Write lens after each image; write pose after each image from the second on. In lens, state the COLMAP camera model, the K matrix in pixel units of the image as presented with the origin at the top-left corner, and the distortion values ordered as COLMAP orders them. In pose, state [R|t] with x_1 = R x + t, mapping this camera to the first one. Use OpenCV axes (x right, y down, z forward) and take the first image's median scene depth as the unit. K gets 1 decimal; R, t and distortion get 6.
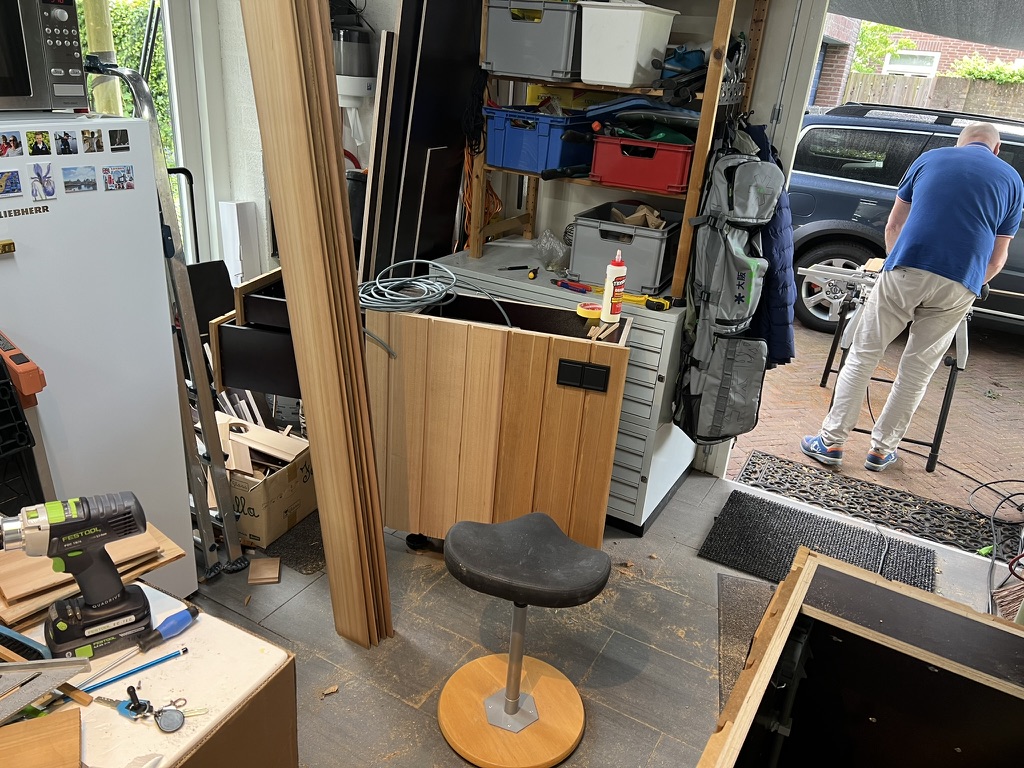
lens RADIAL K [[770.4, 0, 512.9], [0, 770.4, 392.1], [0, 0, 1]] dist [0.035632, -0.038439]
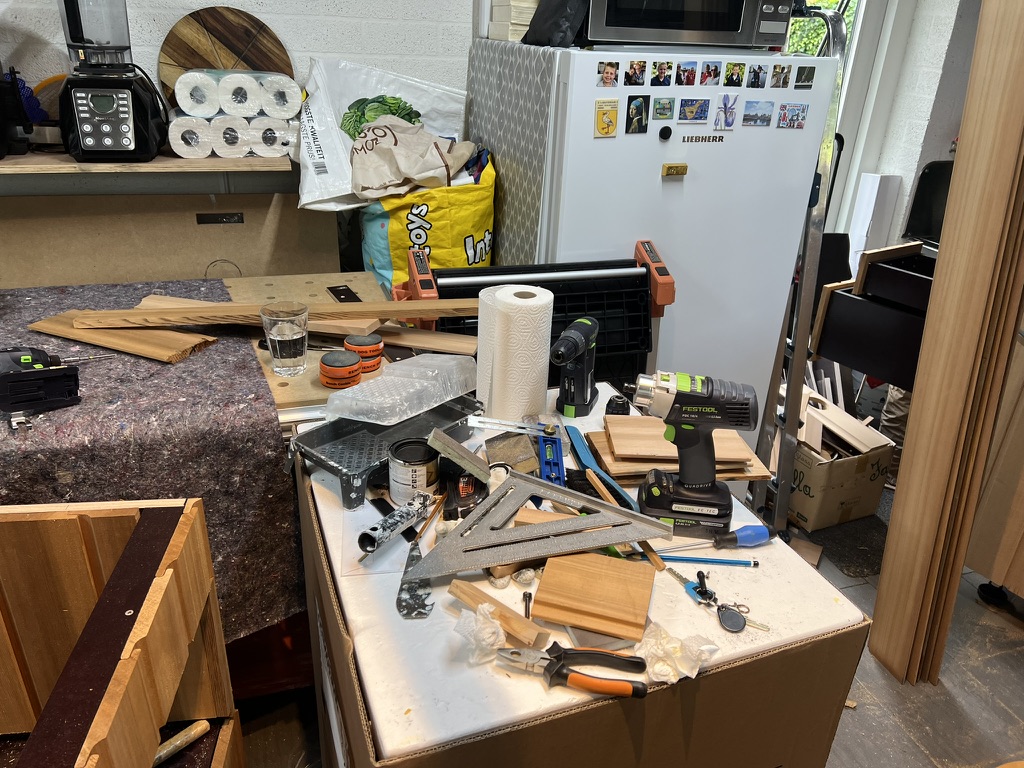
lens RADIAL K [[770.4, 0, 505.8], [0, 770.4, 388.3], [0, 0, 1]] dist [0.035632, -0.038439]
pose [[0.734137, 0.251783, -0.630594, -0.060292], [-0.258273, 0.962448, 0.083604, 0.072969], [0.627963, 0.101488, 0.771597, 0.032528]]
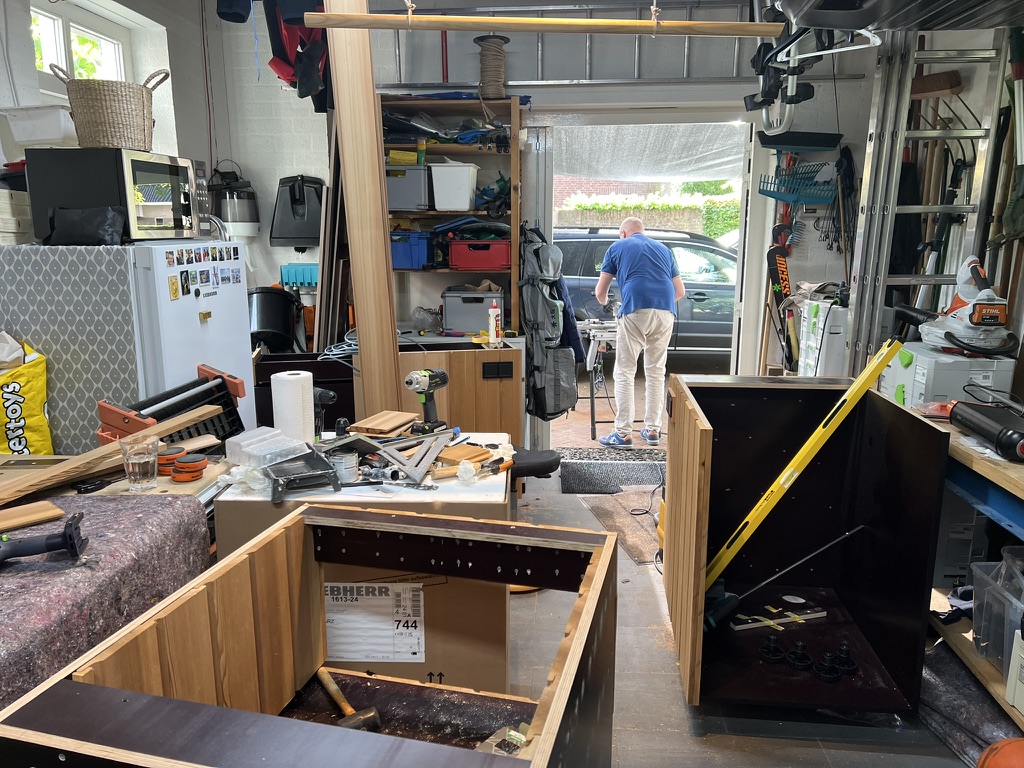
lens RADIAL K [[770.4, 0, 517.4], [0, 770.4, 390.0], [0, 0, 1]] dist [0.035632, -0.038439]
pose [[0.896568, -0.163546, 0.411606, -0.680267], [0.236382, 0.962595, -0.132417, 0.302948], [-0.374553, 0.216017, 0.901691, -0.617606]]
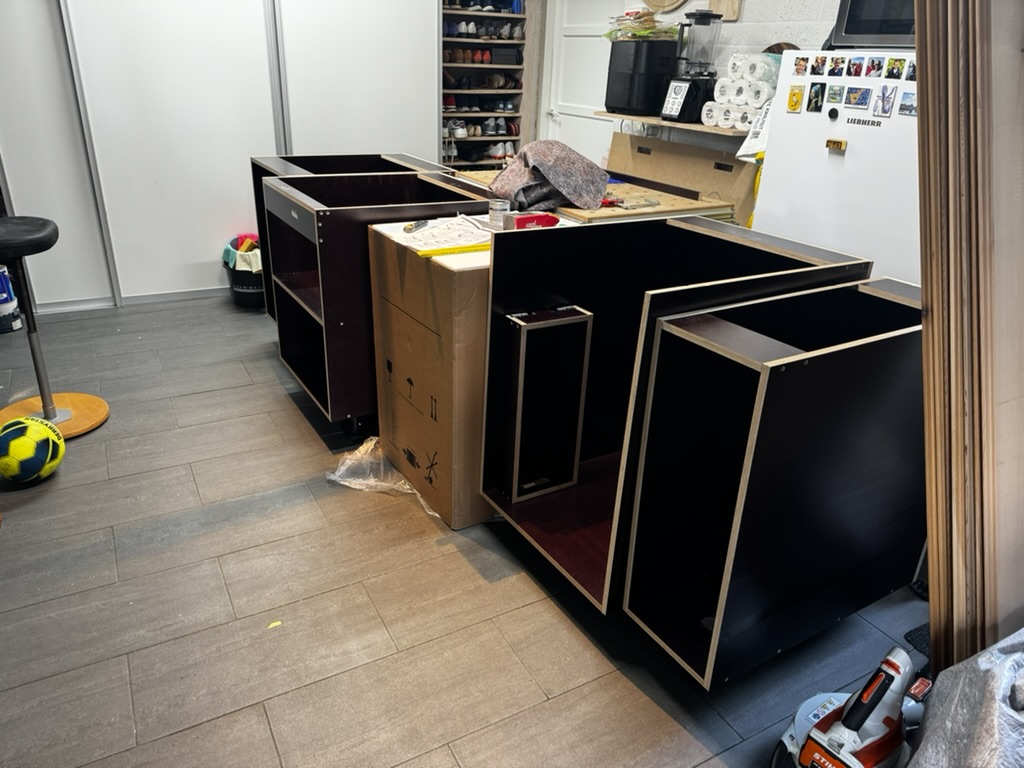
lens RADIAL K [[727.7, 0, 516.1], [0, 727.7, 382.6], [0, 0, 1]] dist [0.016943, -0.018750]
pose [[-0.506418, 0.261088, -0.821811, 0.697373], [-0.420207, 0.757512, 0.499601, -0.241597], [0.752972, 0.598338, -0.273906, 1.042586]]
